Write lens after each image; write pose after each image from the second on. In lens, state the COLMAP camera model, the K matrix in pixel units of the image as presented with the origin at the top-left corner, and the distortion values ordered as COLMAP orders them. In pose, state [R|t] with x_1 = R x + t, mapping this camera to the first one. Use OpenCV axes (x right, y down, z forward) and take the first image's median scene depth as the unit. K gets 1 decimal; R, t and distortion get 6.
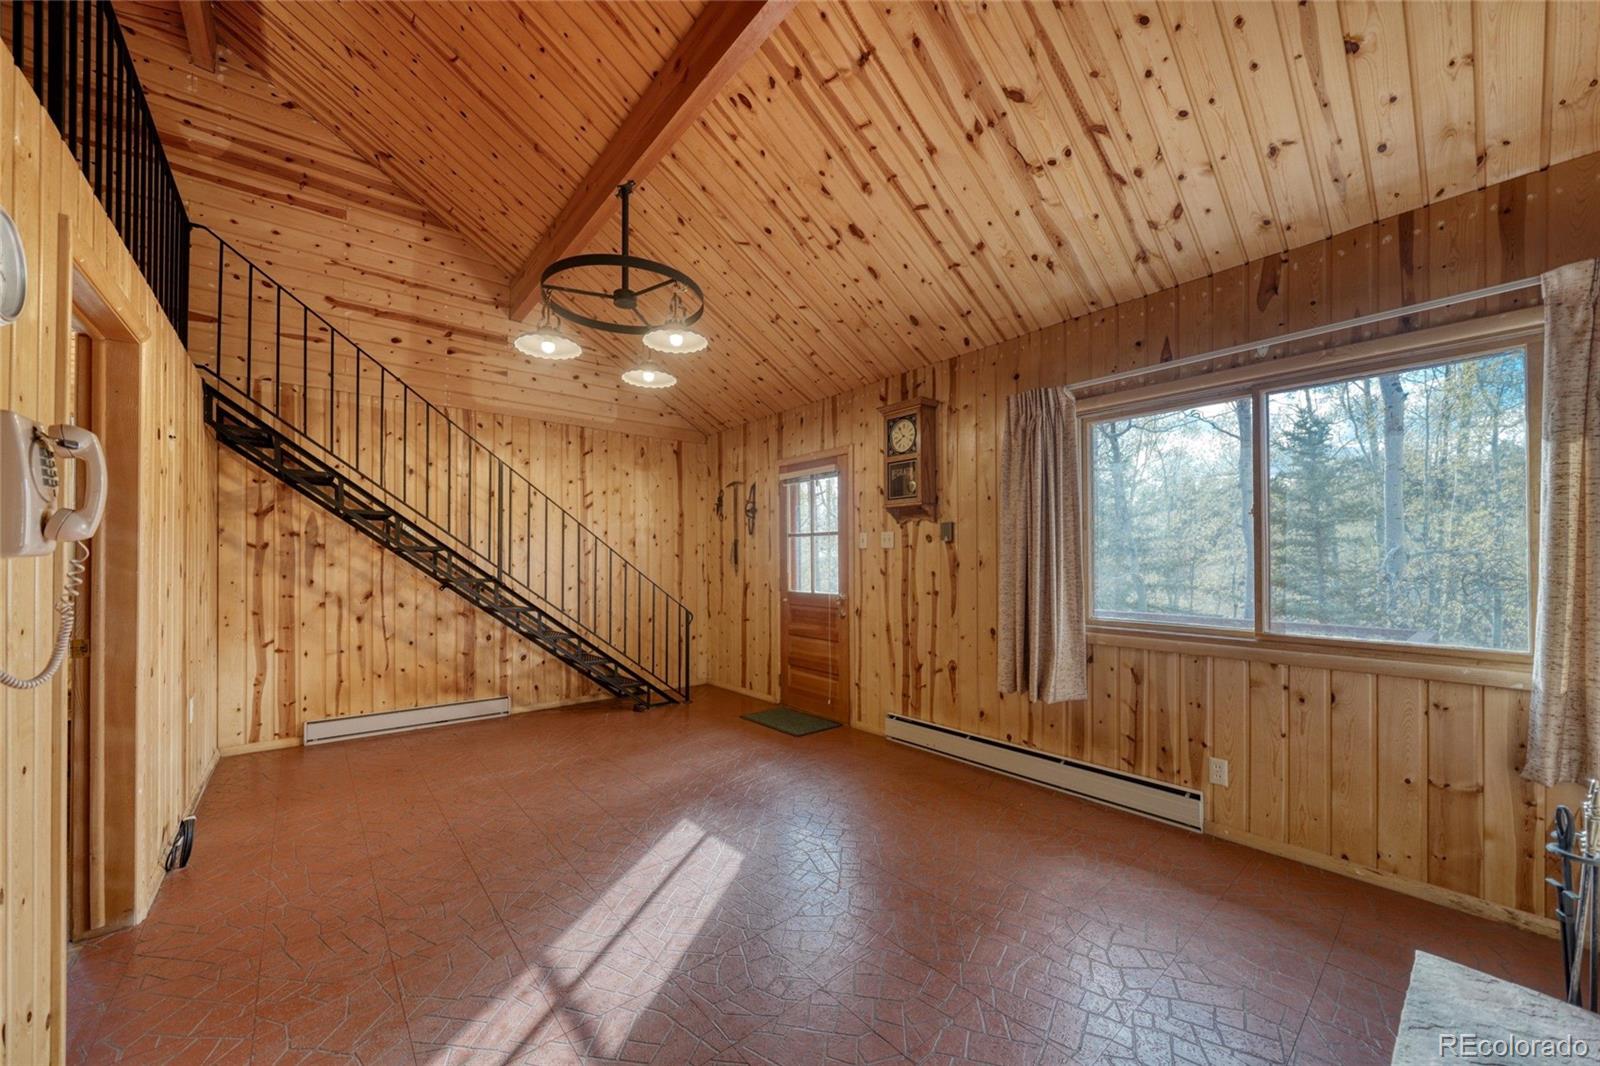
lens RADIAL K [[590.1, 0, 805.7], [0, 590.1, 551.1], [0, 0, 1]] dist [-0.006248, 0.000019]
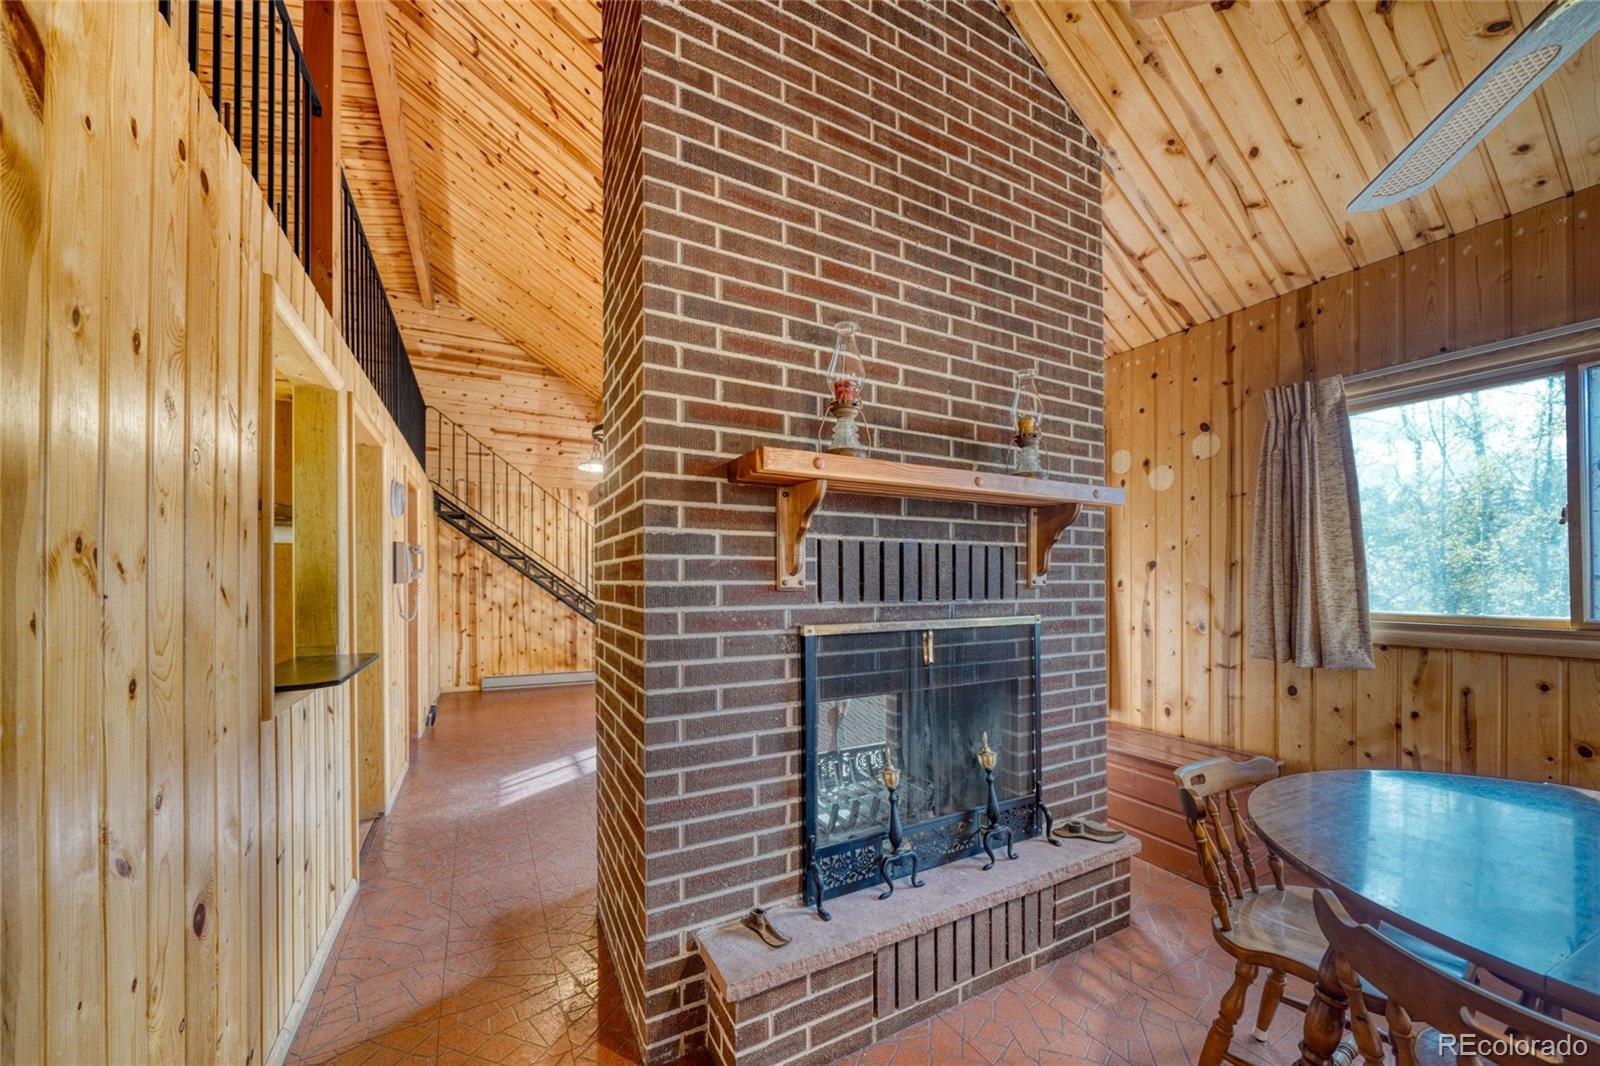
lens RADIAL K [[590.1, 0, 817.6], [0, 590.1, 579.5], [0, 0, 1]] dist [-0.006248, 0.000019]
pose [[0.981390, -0.001010, -0.192024, 0.444731], [0.003189, 0.999934, 0.011036, -0.012226], [0.192000, -0.011443, 0.981328, -0.504171]]
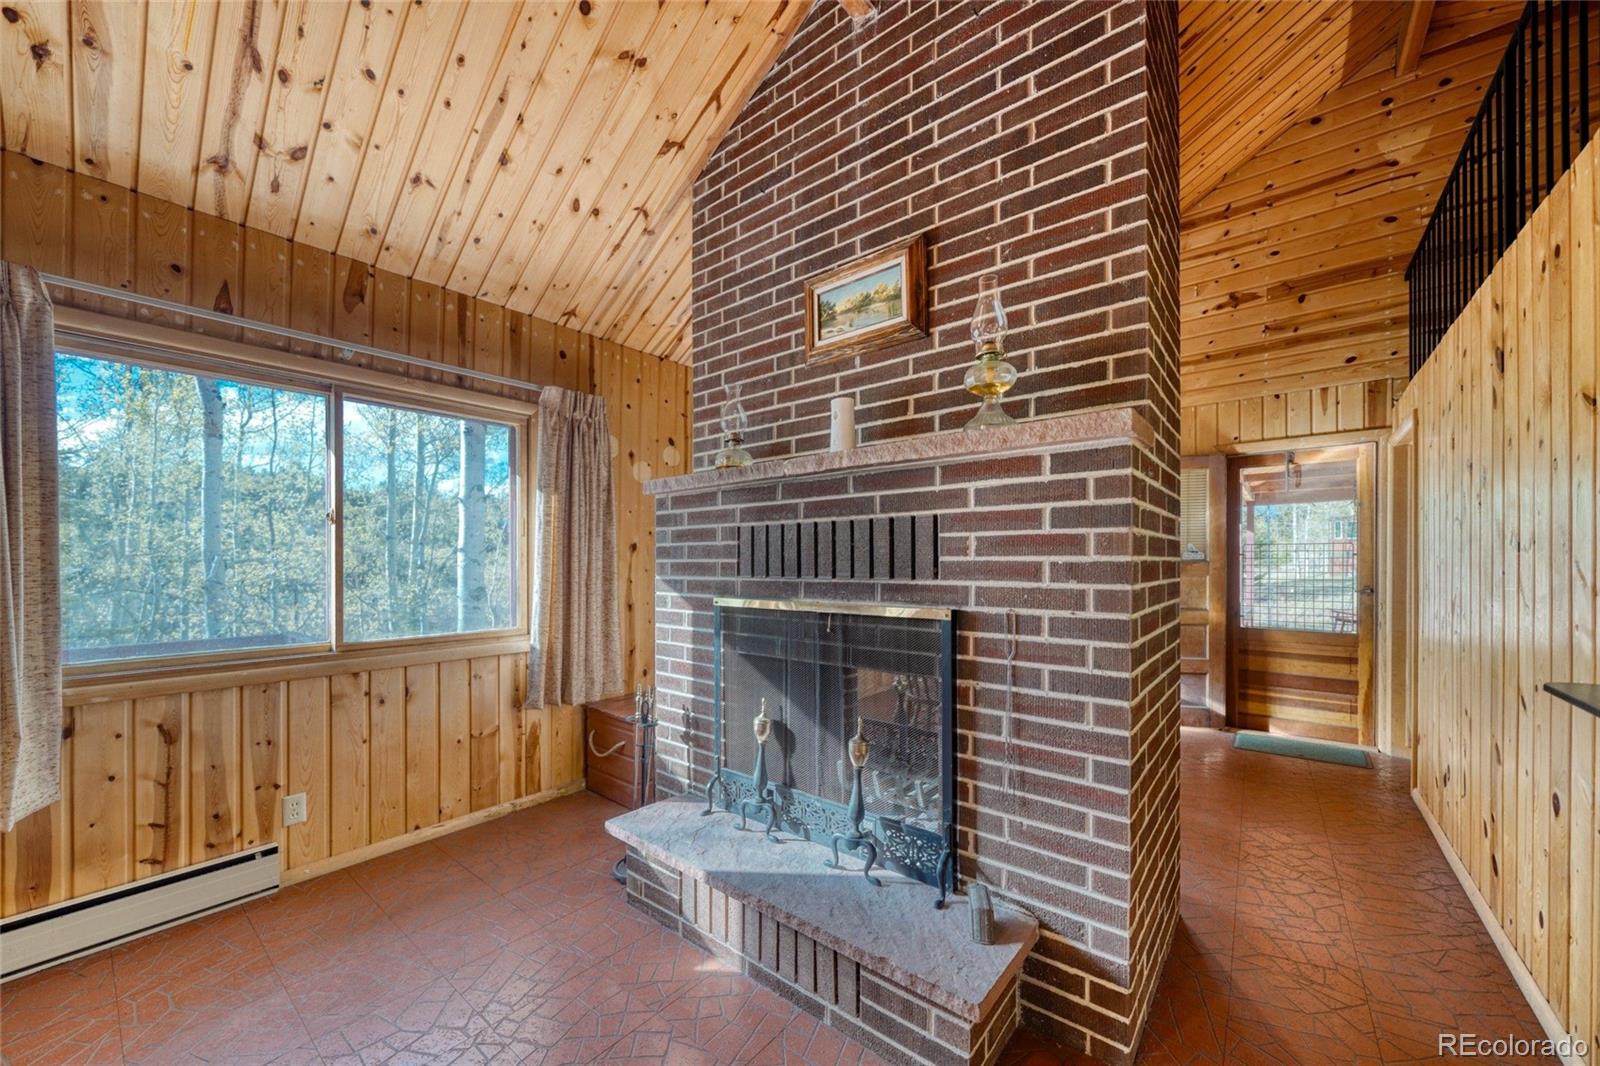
lens RADIAL K [[590.1, 0, 802.3], [0, 590.1, 565.0], [0, 0, 1]] dist [-0.006248, 0.000019]
pose [[-0.183710, -0.001820, 0.982979, -0.201164], [-0.006992, 0.999975, 0.000545, 0.002343], [-0.982956, -0.006772, -0.183718, 0.278649]]
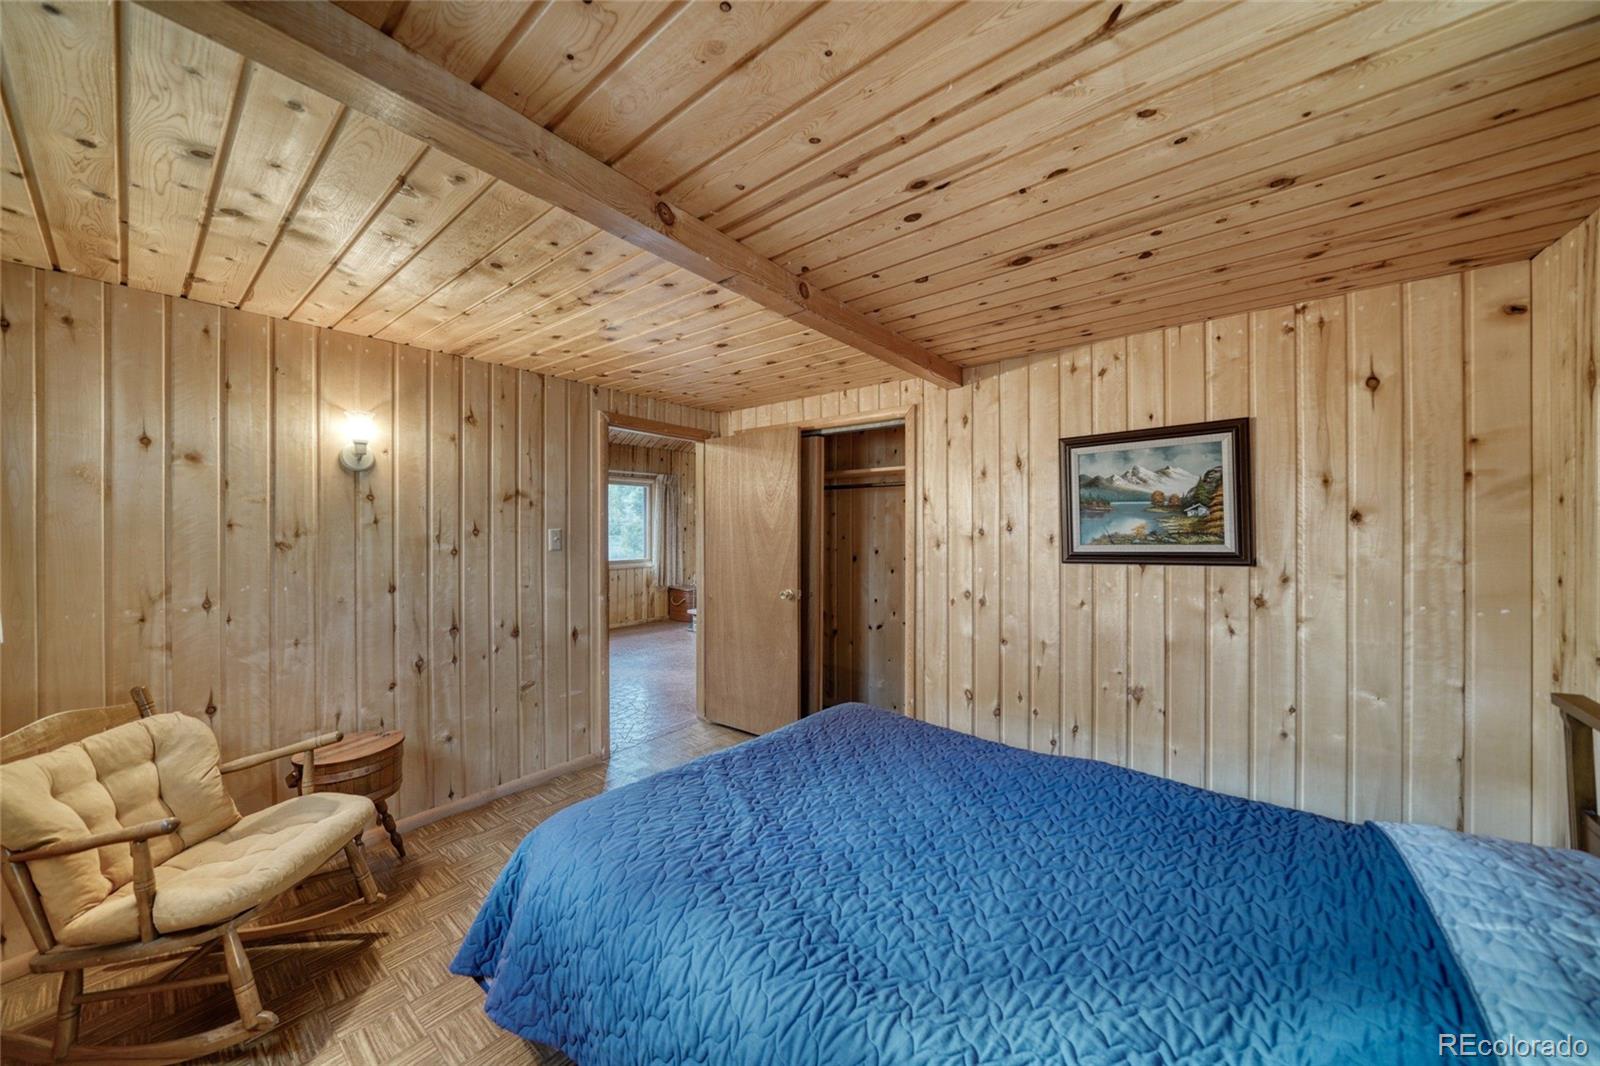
lens RADIAL K [[554.1, 0, 805.7], [0, 554.1, 531.3], [0, 0, 1]] dist [-0.007819, 0.000926]
pose [[-0.205213, 0.000806, 0.978717, -1.481420], [-0.007578, 0.999968, -0.002412, -0.011648], [-0.978688, -0.007912, -0.205201, 0.350700]]
